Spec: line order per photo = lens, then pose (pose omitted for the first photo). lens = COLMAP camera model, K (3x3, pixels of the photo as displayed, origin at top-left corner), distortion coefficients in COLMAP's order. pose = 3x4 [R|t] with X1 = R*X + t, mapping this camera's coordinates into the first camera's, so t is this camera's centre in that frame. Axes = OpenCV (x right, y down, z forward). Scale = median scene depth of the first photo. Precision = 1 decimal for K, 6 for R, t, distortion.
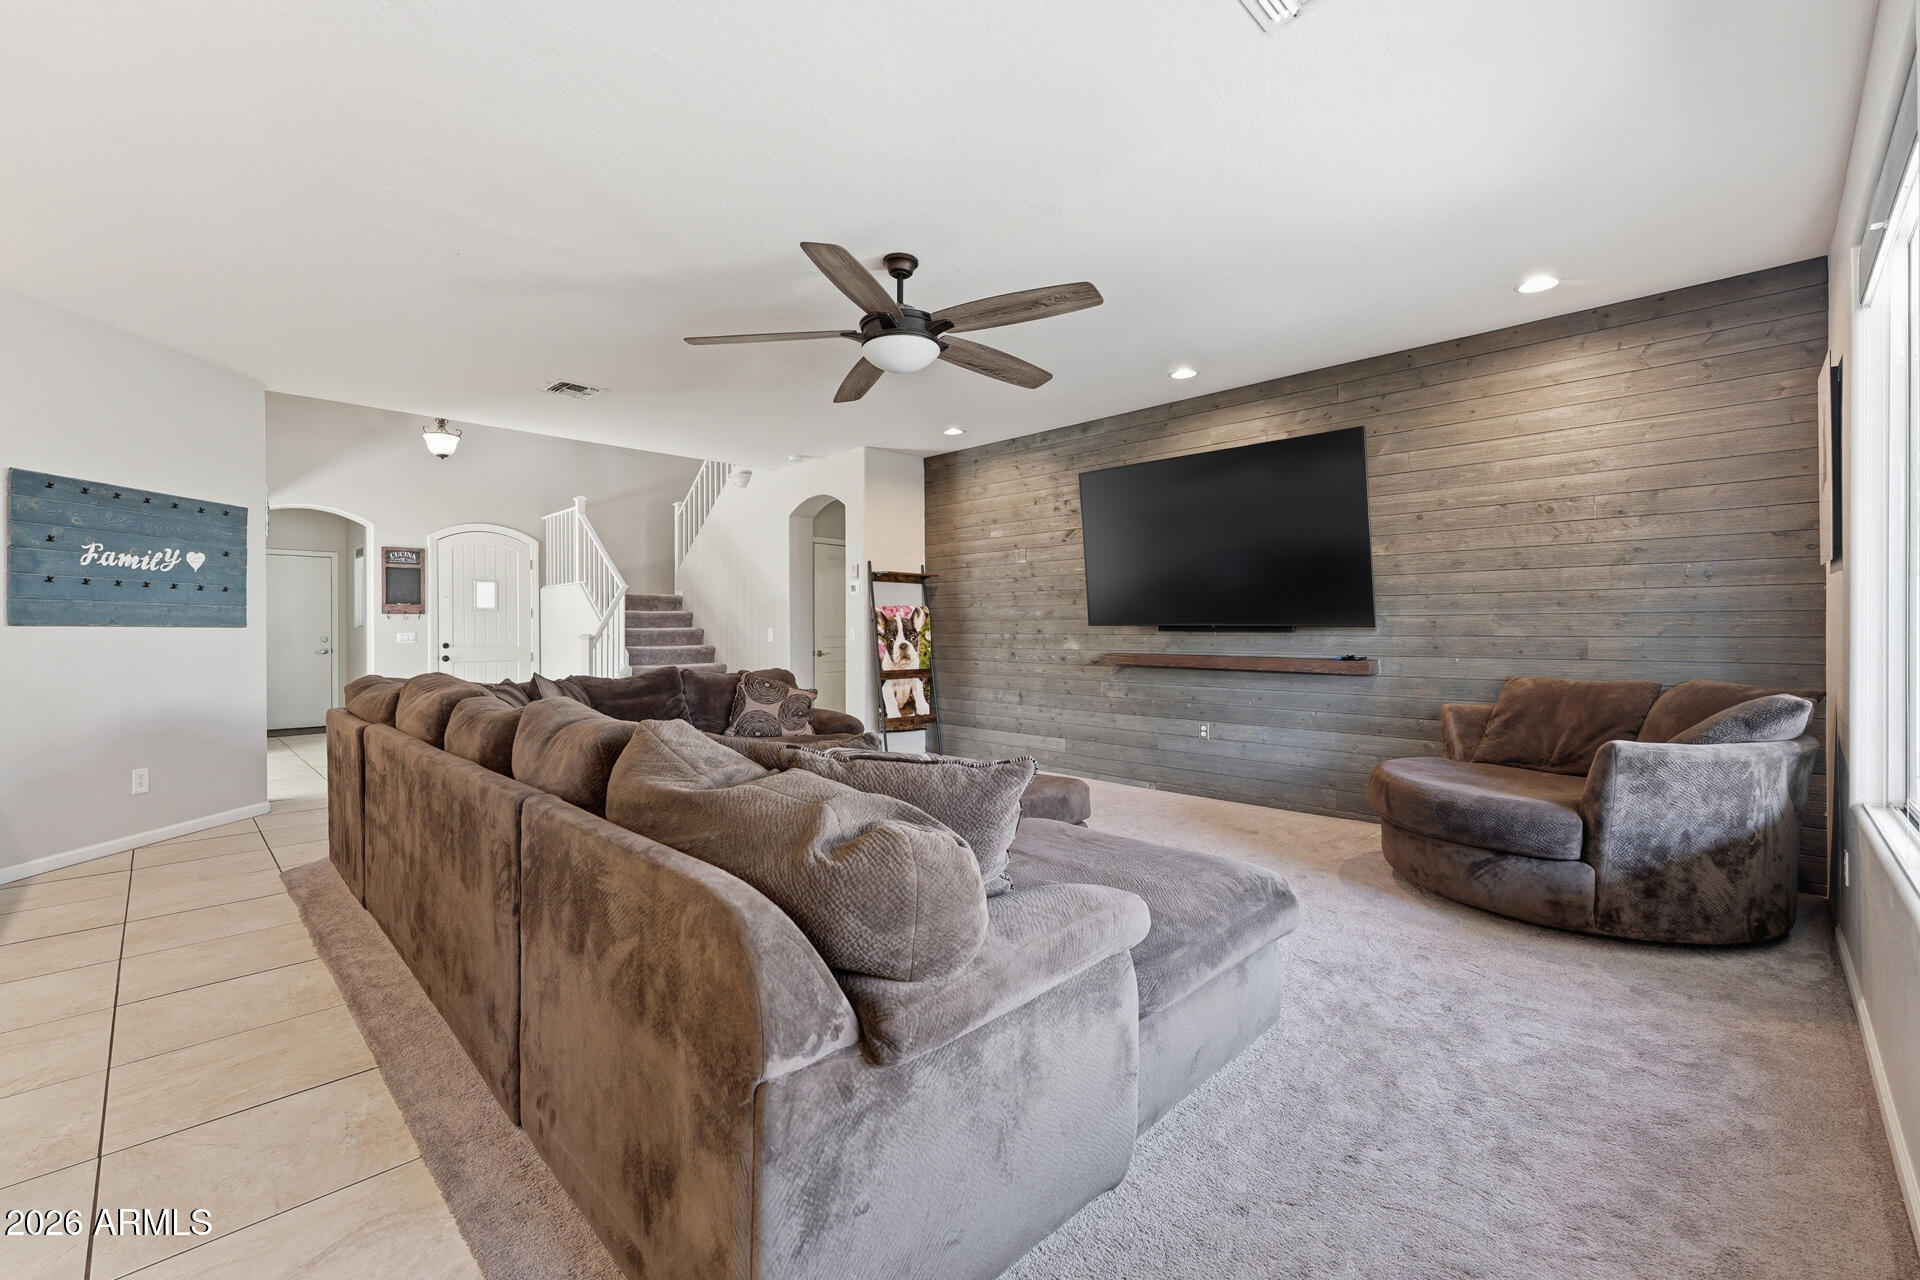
lens RADIAL K [[796.3, 0, 958.1], [0, 796.3, 633.9], [0, 0, 1]] dist [-0.001145, -0.000252]
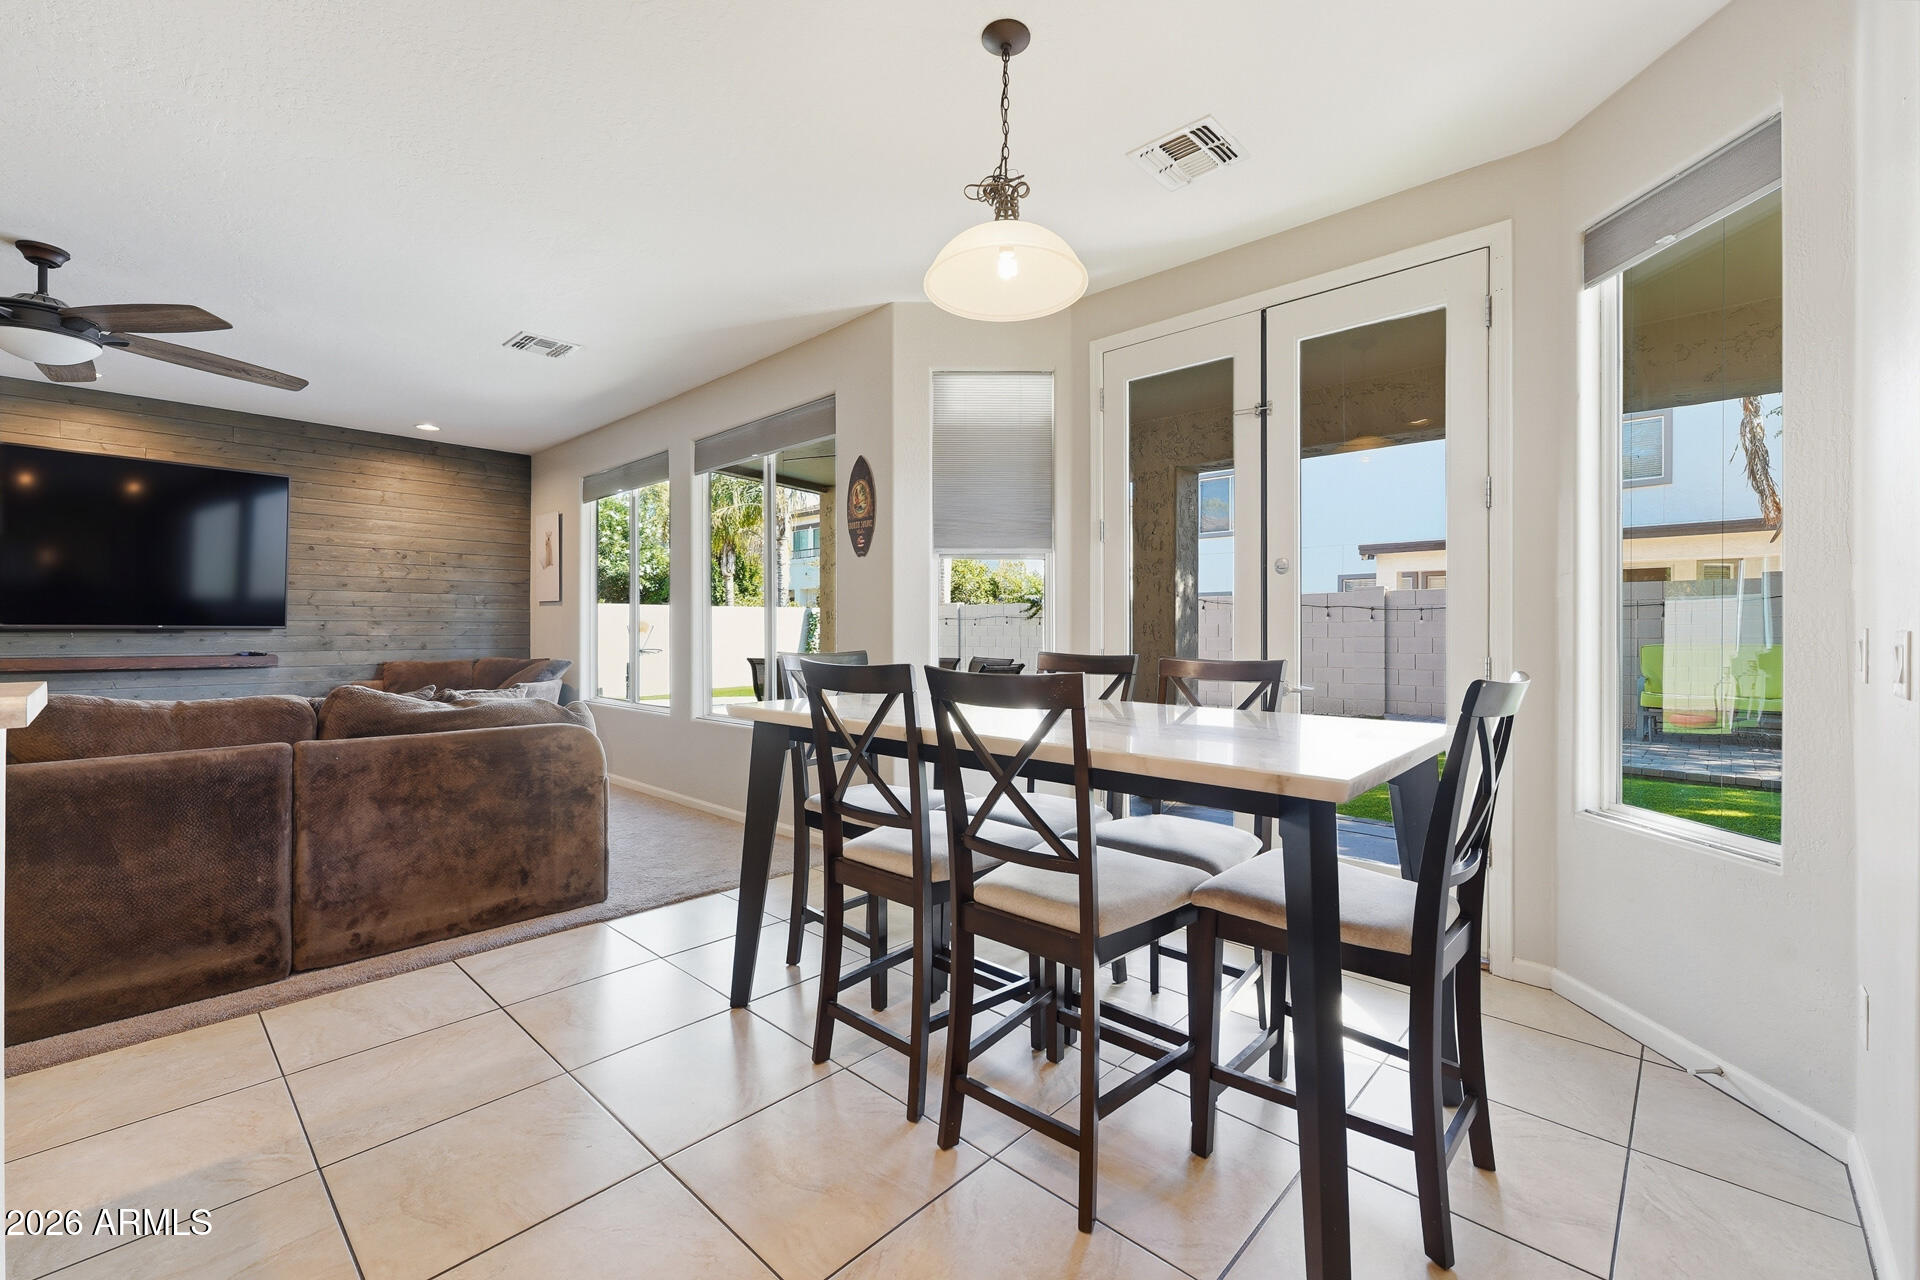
lens RADIAL K [[796.3, 0, 958.1], [0, 796.3, 633.9], [0, 0, 1]] dist [-0.001145, -0.000252]
pose [[-0.034527, -0.002333, 0.999401, -0.818406], [0.002787, 0.999993, 0.002430, -0.000929], [-0.999400, 0.002869, -0.034520, -0.052596]]
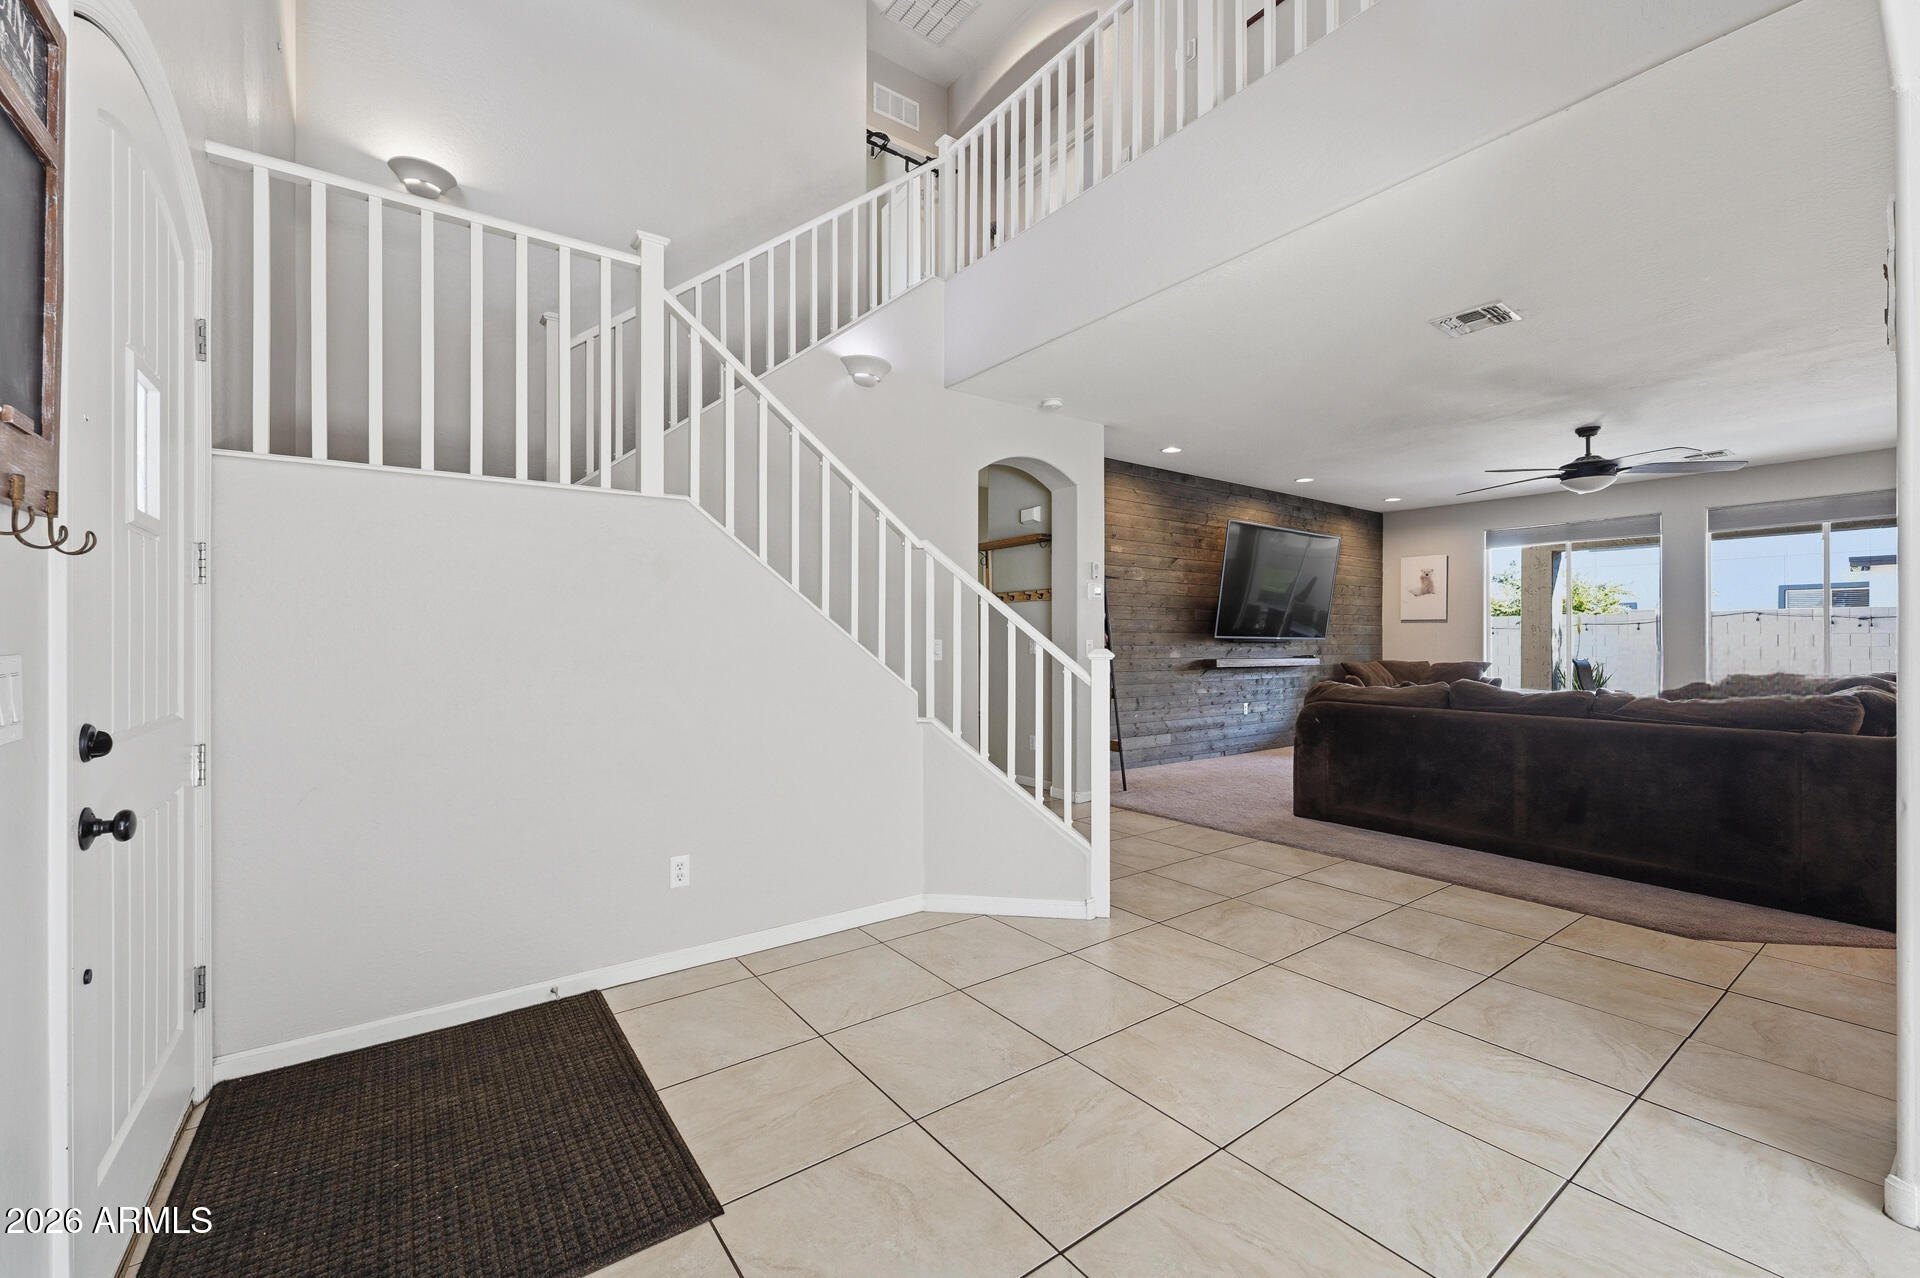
lens RADIAL K [[776.0, 0, 962.8], [0, 776.0, 641.4], [0, 0, 1]] dist [0.000514, 0.000104]
pose [[0.152126, -0.000048, 0.988361, -1.477414], [0.002307, 0.999997, -0.000306, -0.007755], [-0.988358, 0.002326, 0.152126, 1.578741]]
